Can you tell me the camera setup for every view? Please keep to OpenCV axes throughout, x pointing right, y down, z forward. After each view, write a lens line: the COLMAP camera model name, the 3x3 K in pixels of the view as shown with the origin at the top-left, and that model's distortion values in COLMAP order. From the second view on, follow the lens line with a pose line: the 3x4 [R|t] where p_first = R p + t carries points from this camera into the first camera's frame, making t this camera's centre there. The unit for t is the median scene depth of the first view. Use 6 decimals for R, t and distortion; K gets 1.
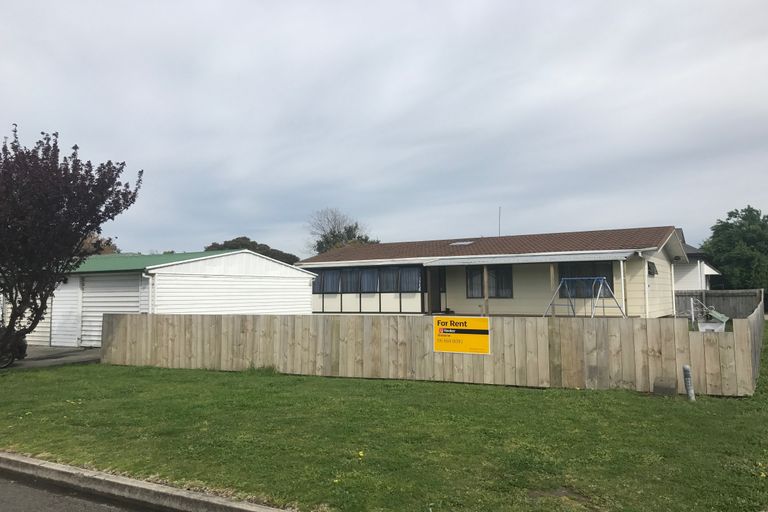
lens RADIAL K [[644.2, 0, 384.0], [0, 644.2, 256.0], [0, 0, 1]] dist [0.005463, 0.001255]
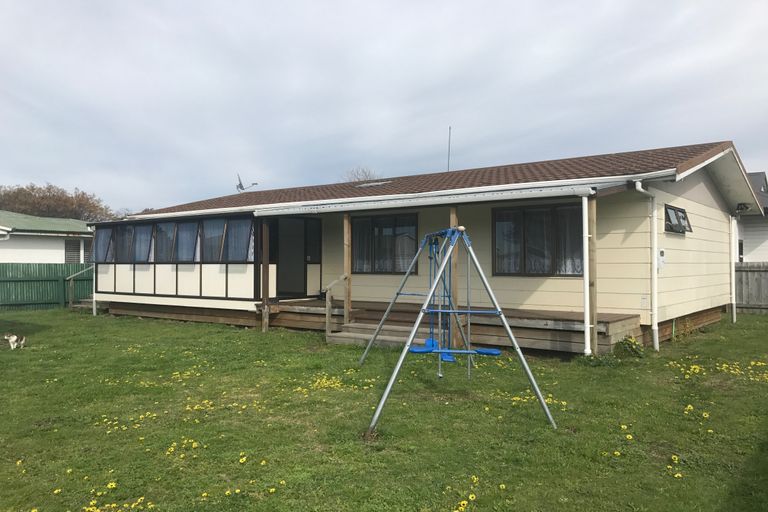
lens RADIAL K [[644.2, 0, 384.0], [0, 644.2, 256.0], [0, 0, 1]] dist [0.005463, 0.001255]
pose [[0.993274, 0.004856, -0.115690, 0.237419], [0.000707, 0.998847, 0.047999, 0.022889], [0.115789, -0.047758, 0.992125, 0.451253]]
